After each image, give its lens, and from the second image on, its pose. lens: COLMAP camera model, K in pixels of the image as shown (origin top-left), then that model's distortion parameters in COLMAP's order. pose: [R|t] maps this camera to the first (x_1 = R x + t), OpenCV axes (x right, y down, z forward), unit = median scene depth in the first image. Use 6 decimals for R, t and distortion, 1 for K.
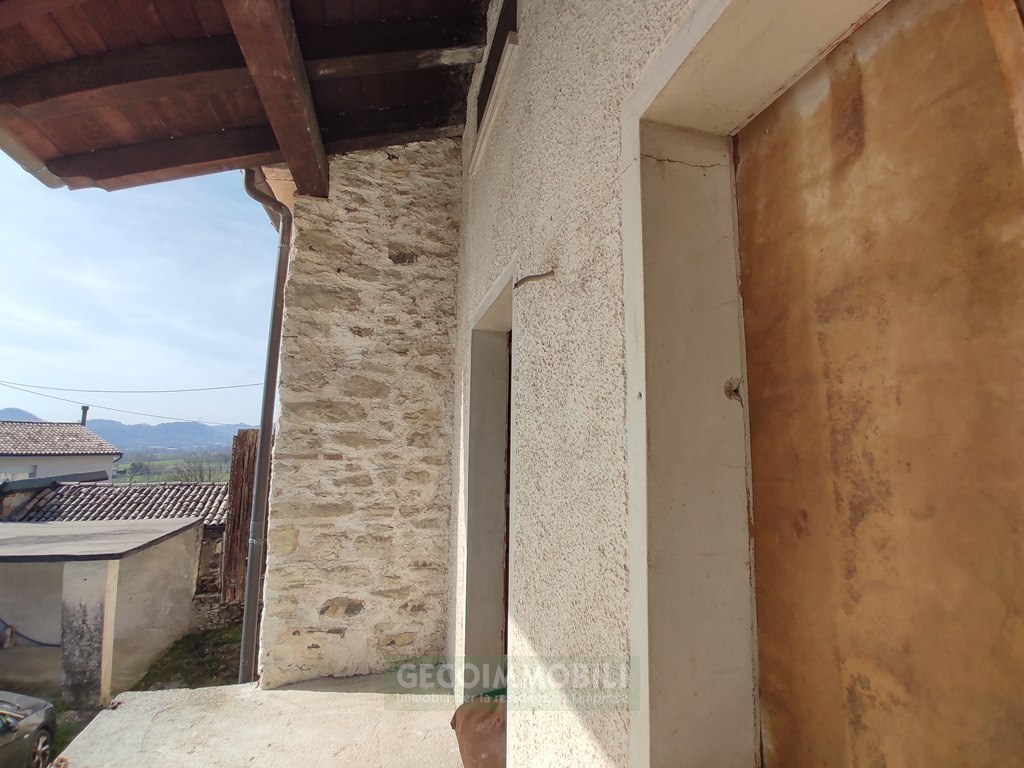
lens RADIAL K [[466.1, 0, 514.4], [0, 466.1, 389.4], [0, 0, 1]] dist [-0.036522, -0.001422]
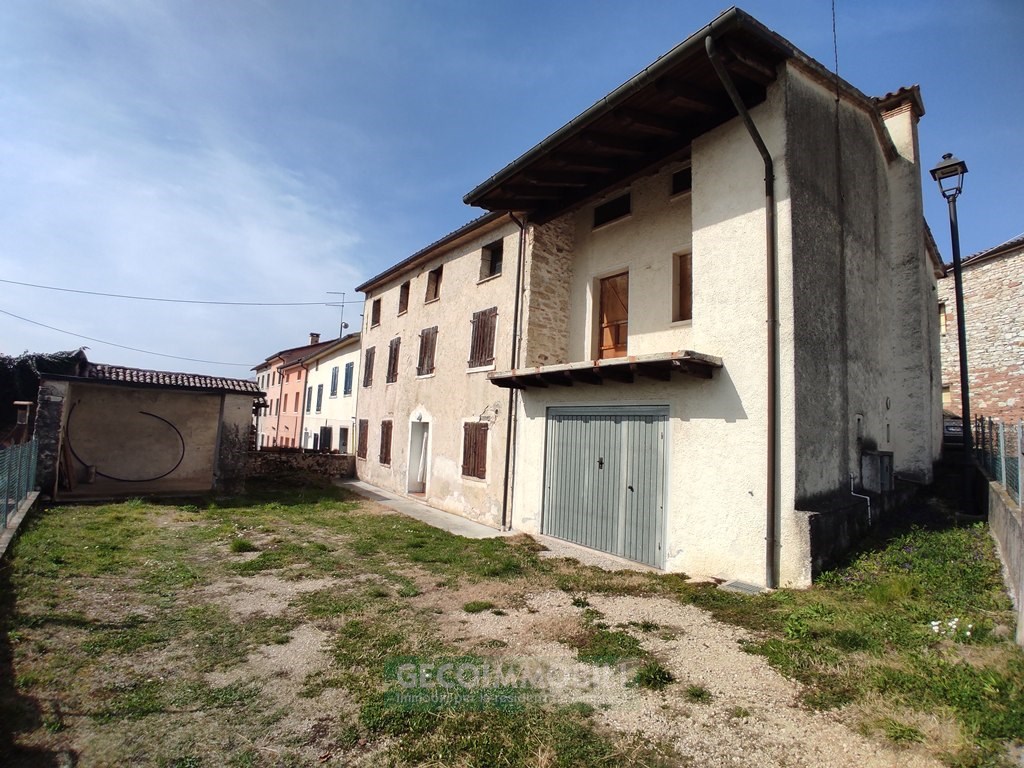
lens RADIAL K [[466.1, 0, 518.9], [0, 466.1, 381.6], [0, 0, 1]] dist [-0.036522, -0.001422]
pose [[0.919402, 0.078270, 0.385453, -0.711327], [-0.083345, 0.996514, -0.003553, 0.270706], [-0.384387, -0.028859, 0.922721, -0.771209]]
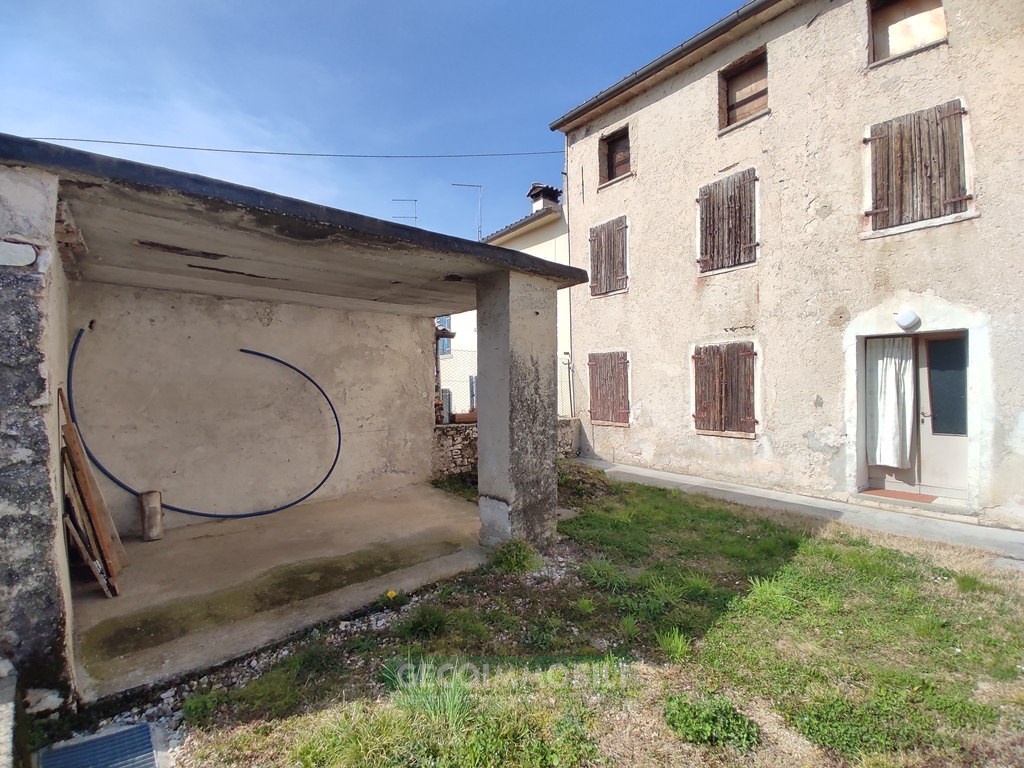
lens RADIAL K [[466.1, 0, 505.8], [0, 466.1, 389.2], [0, 0, 1]] dist [-0.036522, -0.001422]
pose [[0.920882, -0.020430, 0.389306, -1.237979], [-0.025464, 0.993341, 0.112363, 0.461776], [-0.389009, -0.113386, 0.914229, 0.494362]]
